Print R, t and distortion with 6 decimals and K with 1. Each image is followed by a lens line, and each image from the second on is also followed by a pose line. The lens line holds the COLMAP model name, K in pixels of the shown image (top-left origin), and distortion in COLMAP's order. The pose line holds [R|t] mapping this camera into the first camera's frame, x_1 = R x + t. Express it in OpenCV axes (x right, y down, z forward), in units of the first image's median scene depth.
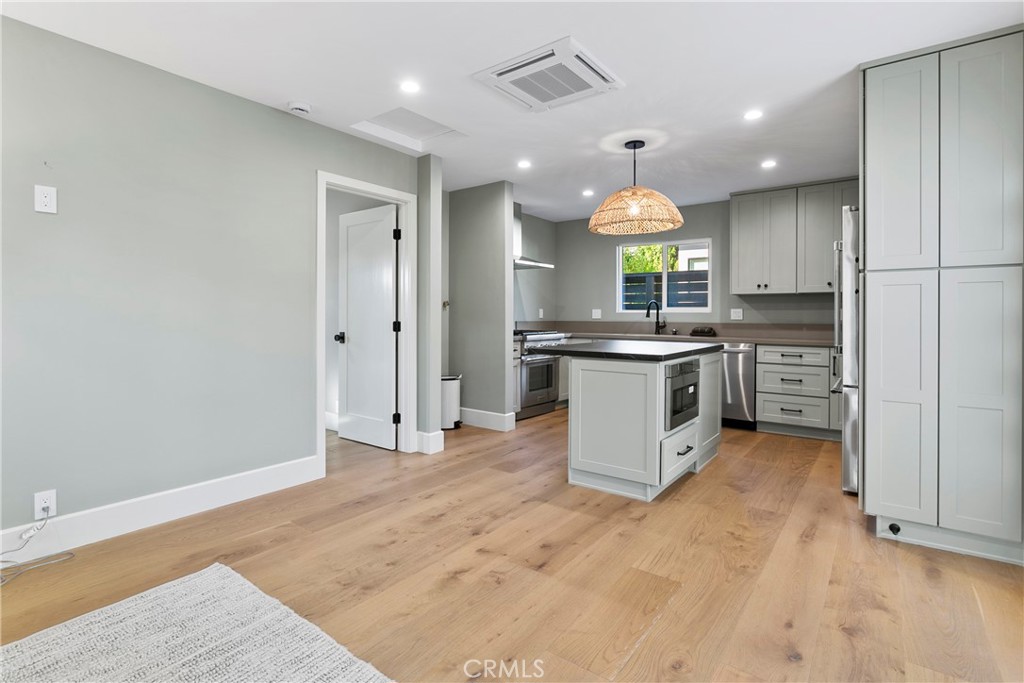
lens RADIAL K [[493.8, 0, 514.7], [0, 493.8, 317.9], [0, 0, 1]] dist [0.000097, 0.001062]
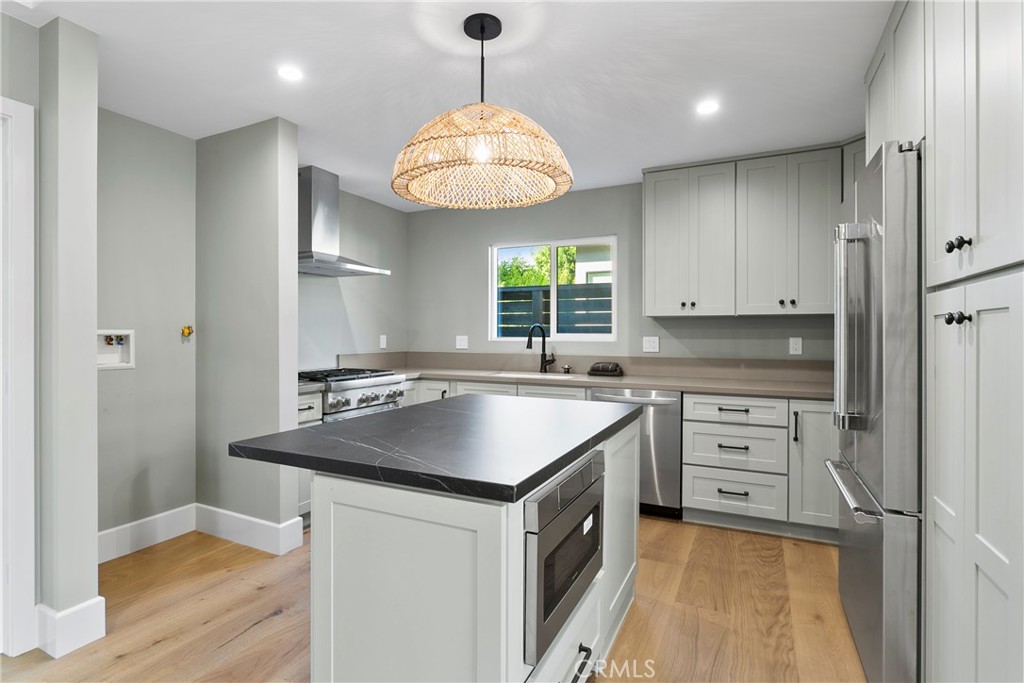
lens RADIAL K [[493.8, 0, 512.0], [0, 493.8, 337.1], [0, 0, 1]] dist [0.000097, 0.001062]
pose [[0.982833, -0.003584, 0.184464, 0.134074], [0.002761, 0.999985, 0.004716, -0.023216], [-0.184478, -0.004126, 0.982828, 0.369194]]
